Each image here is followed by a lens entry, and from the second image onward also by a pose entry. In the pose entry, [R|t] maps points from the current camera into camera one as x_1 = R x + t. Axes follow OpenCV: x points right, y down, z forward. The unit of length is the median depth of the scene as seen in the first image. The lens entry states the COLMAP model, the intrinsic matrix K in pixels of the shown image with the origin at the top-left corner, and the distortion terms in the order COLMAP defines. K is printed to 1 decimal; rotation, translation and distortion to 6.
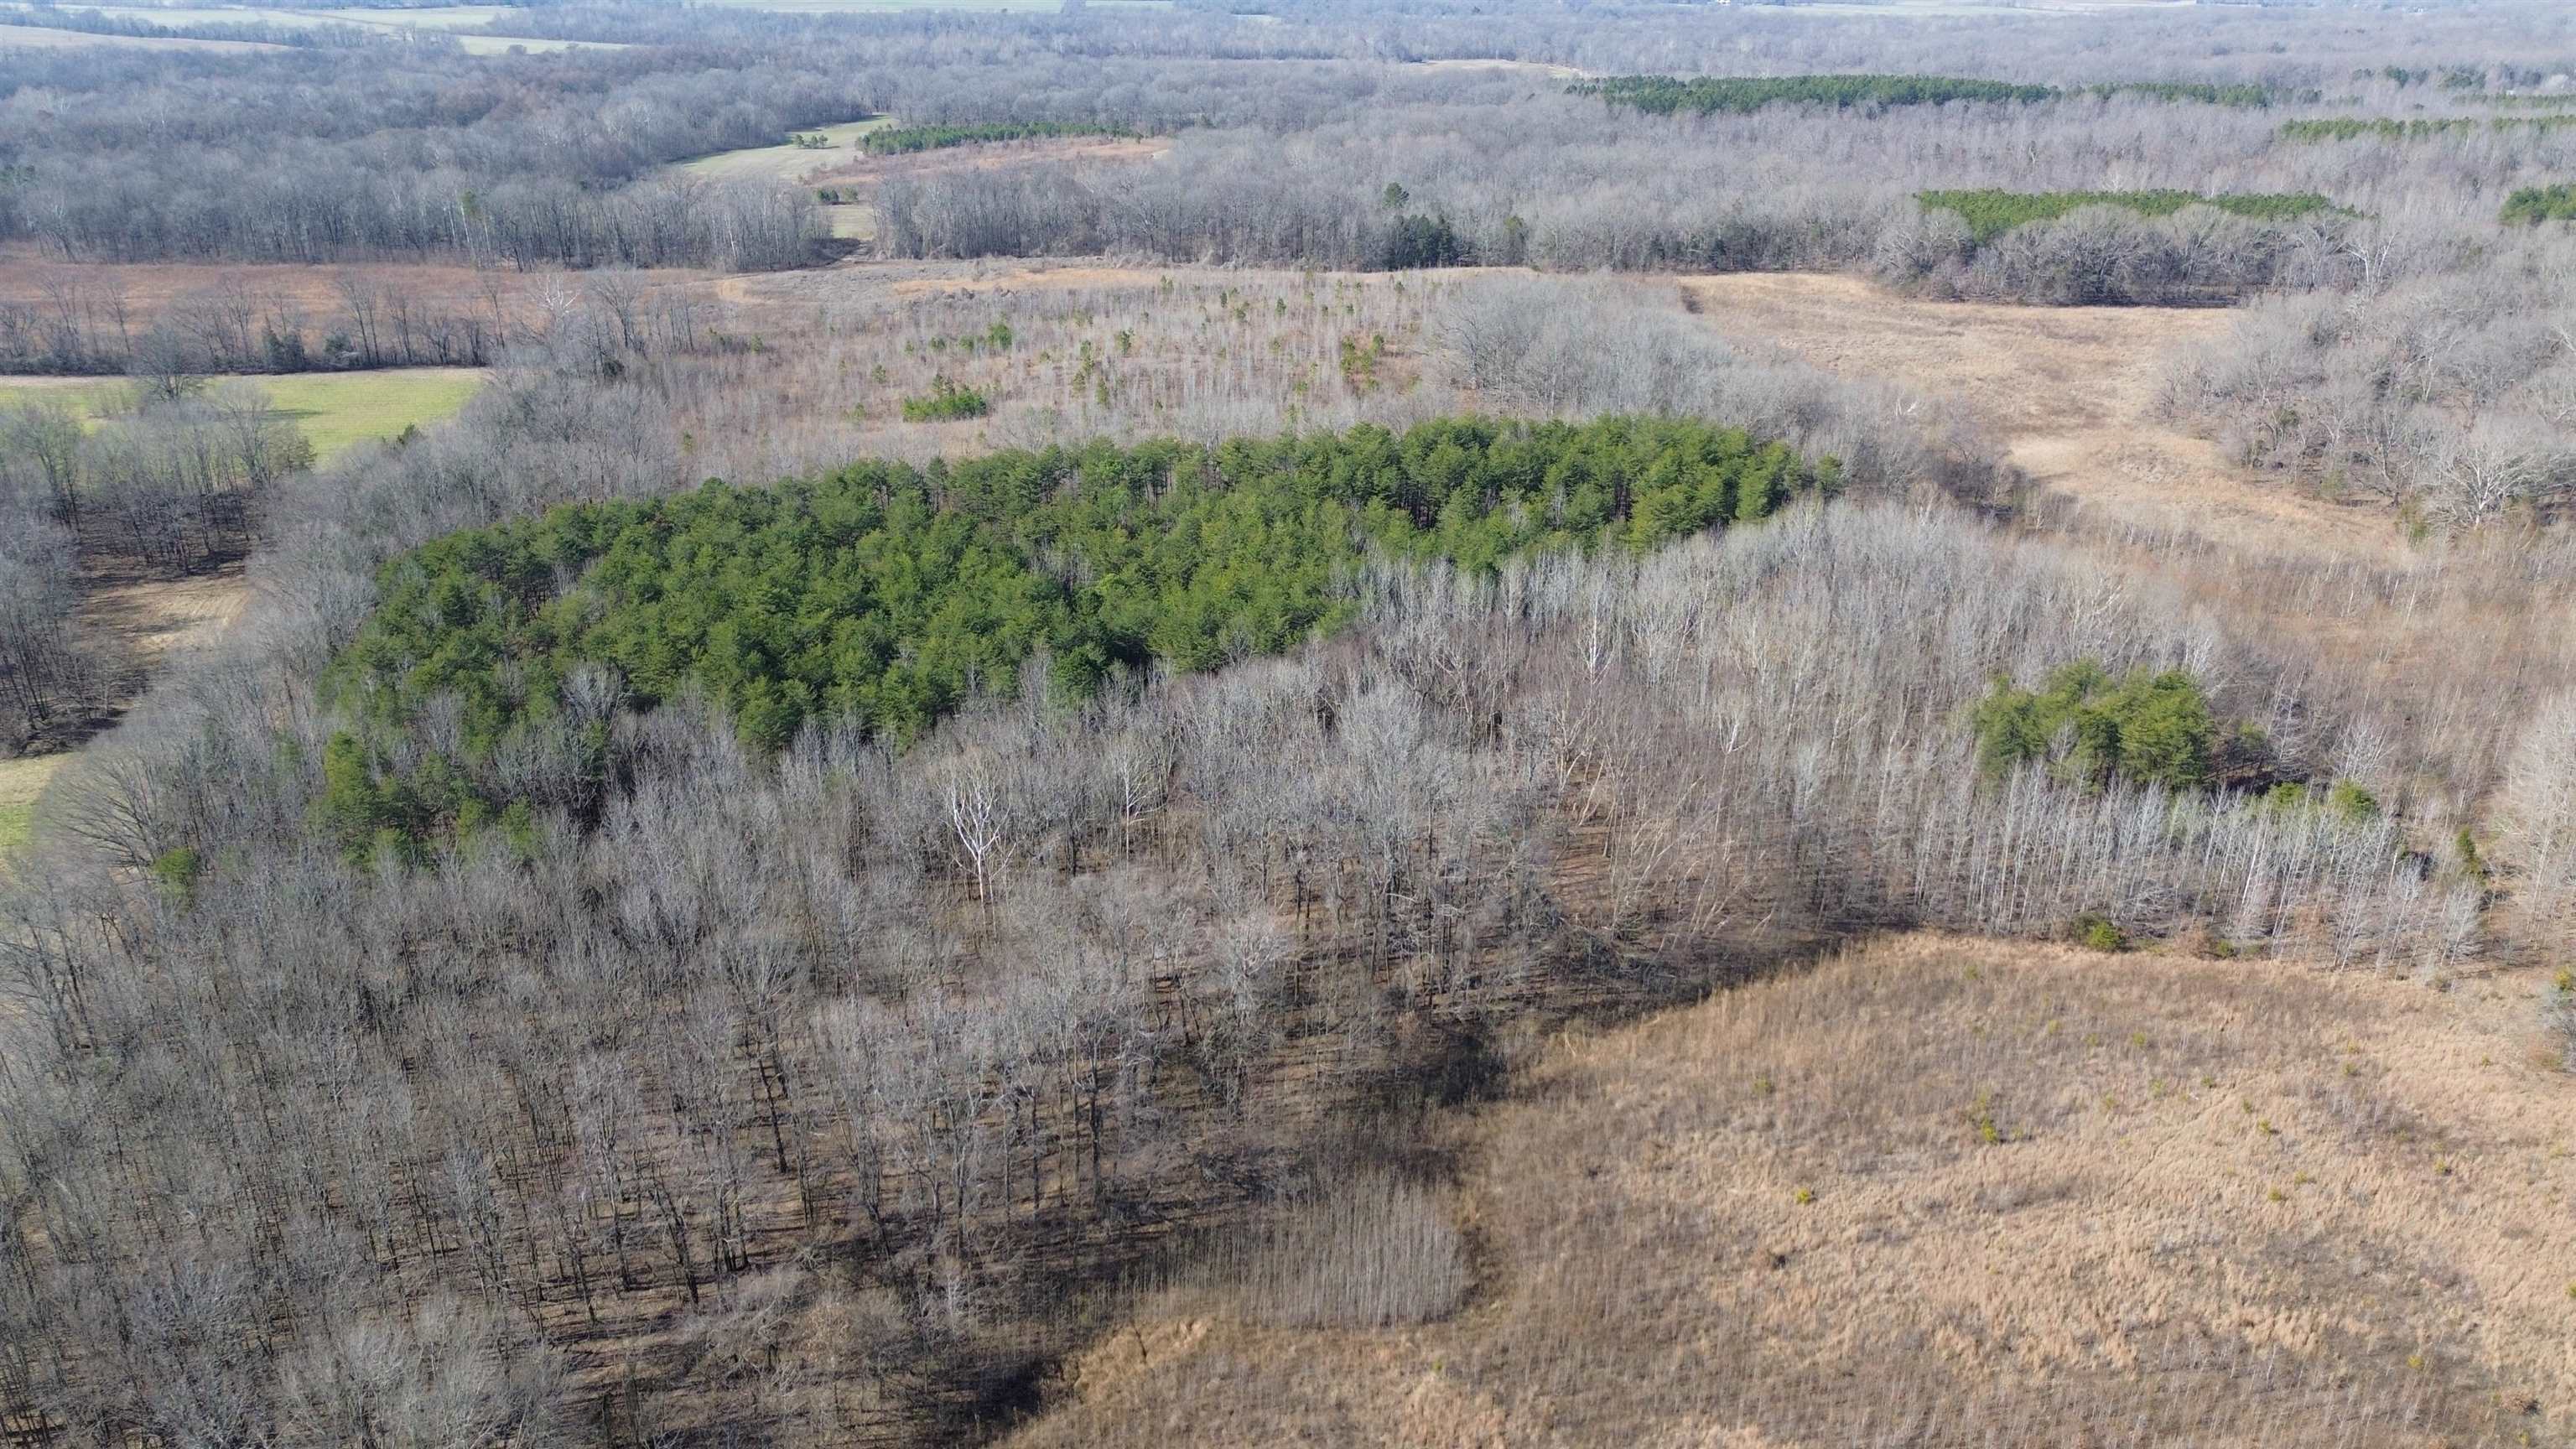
lens RADIAL K [[1854.7, 0, 1288.0], [0, 1854.7, 724.5], [0, 0, 1]] dist [0.095910, -0.096184]
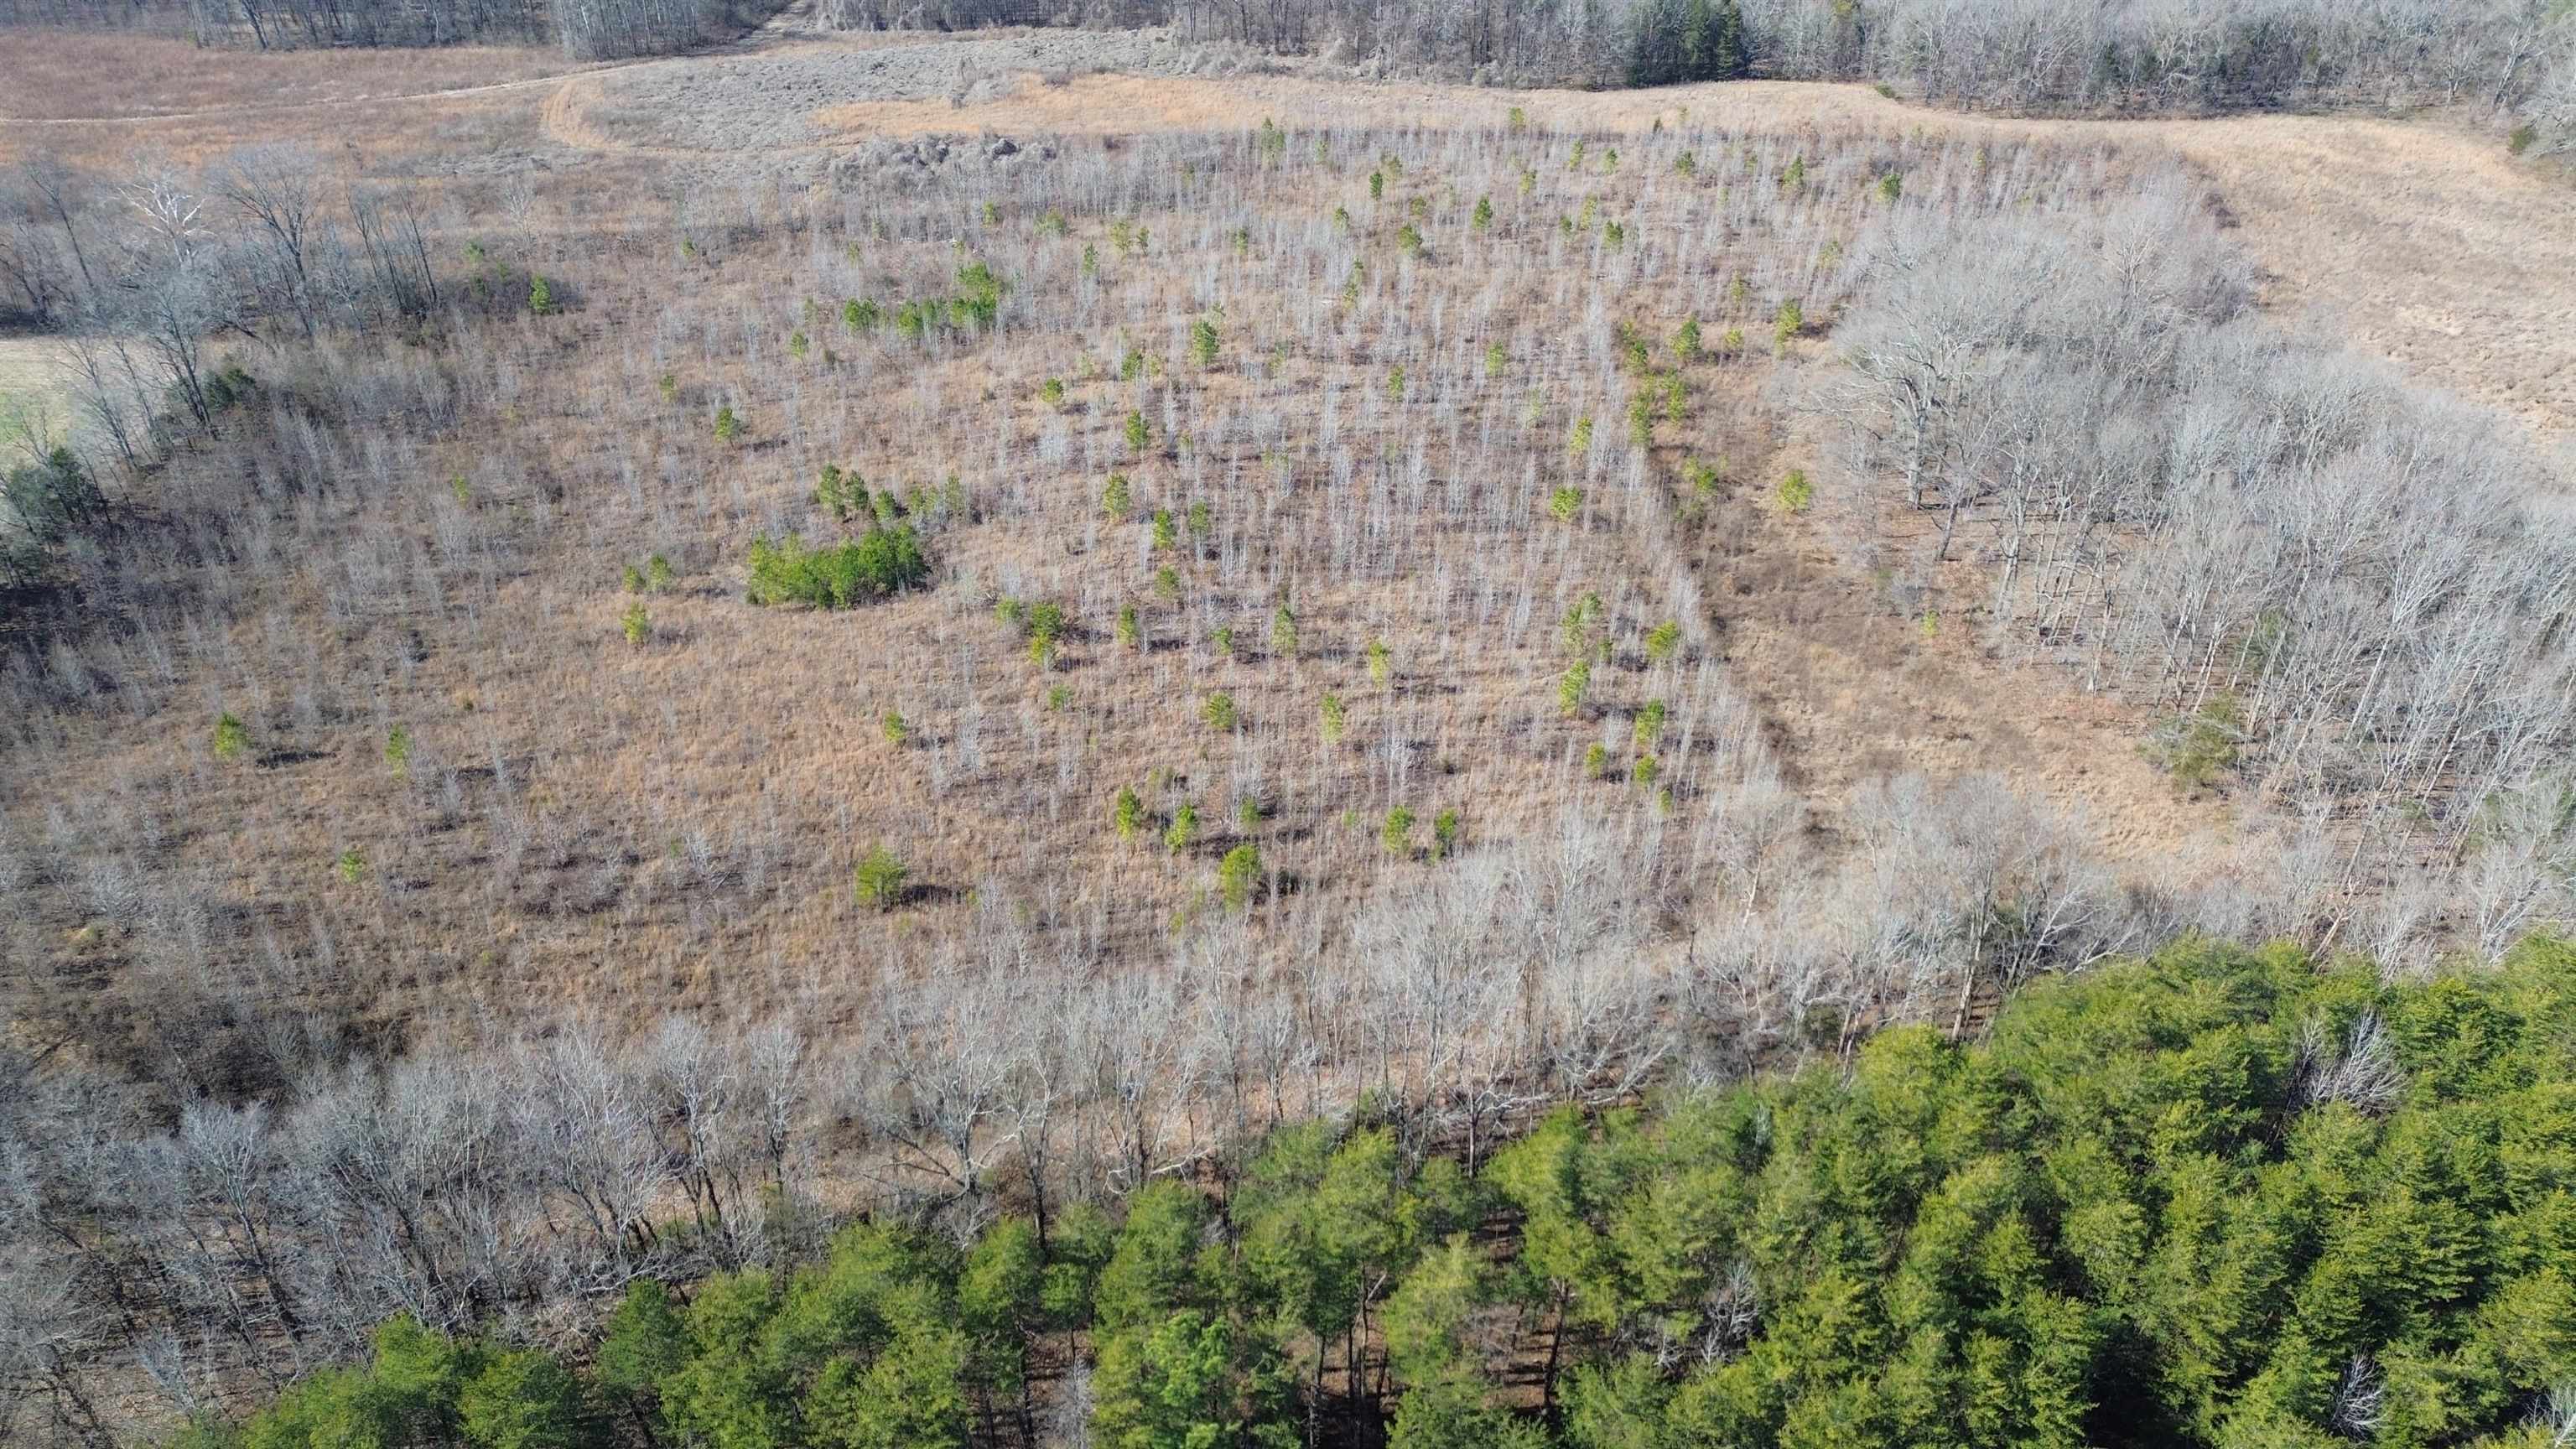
lens RADIAL K [[1877.7, 0, 1288.0], [0, 1877.7, 724.5], [0, 0, 1]] dist [0.039747, -0.005506]
pose [[0.999315, 0.024453, -0.027759, -0.041208], [-0.018953, 0.982840, 0.183485, -0.169055], [0.031770, -0.182833, 0.982631, 0.399608]]
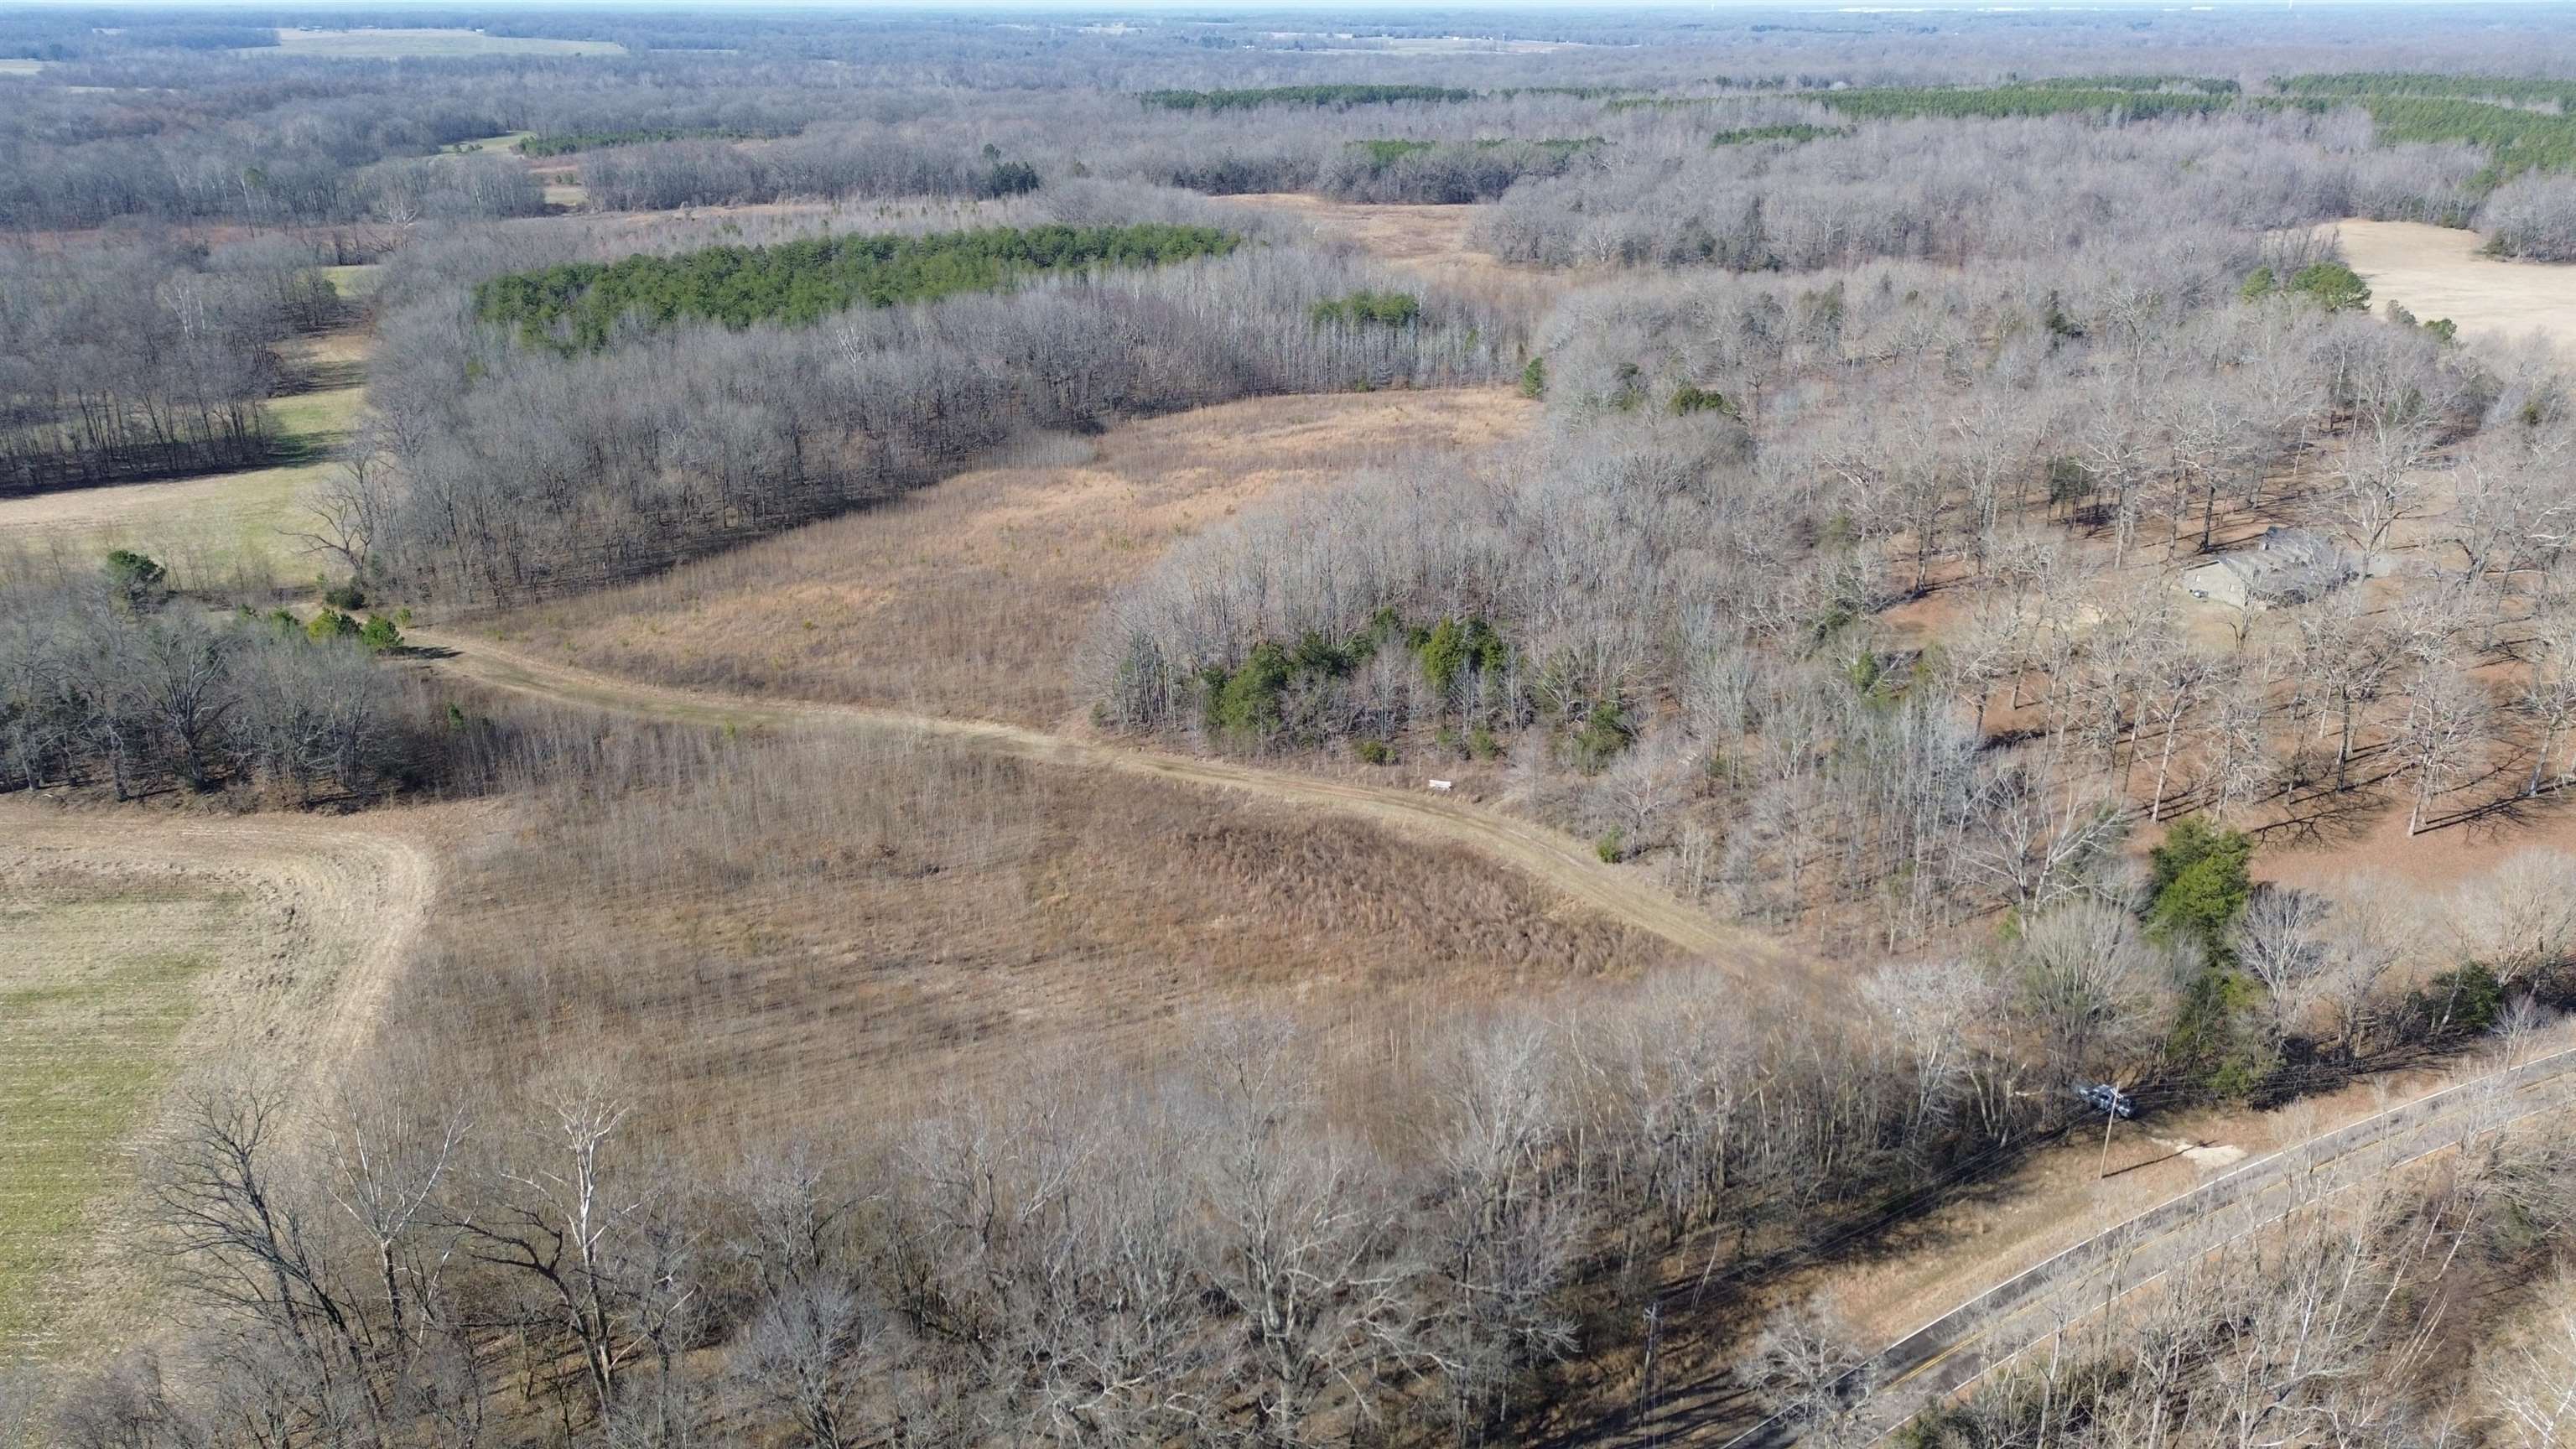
lens RADIAL K [[1839.2, 0, 1286.9], [0, 1839.2, 759.5], [0, 0, 1]] dist [0.092947, -0.092296]
pose [[0.974740, -0.091360, 0.203804, -0.060025], [0.093083, 0.995658, 0.001134, 0.217197], [-0.203023, 0.017865, 0.979011, -0.454974]]
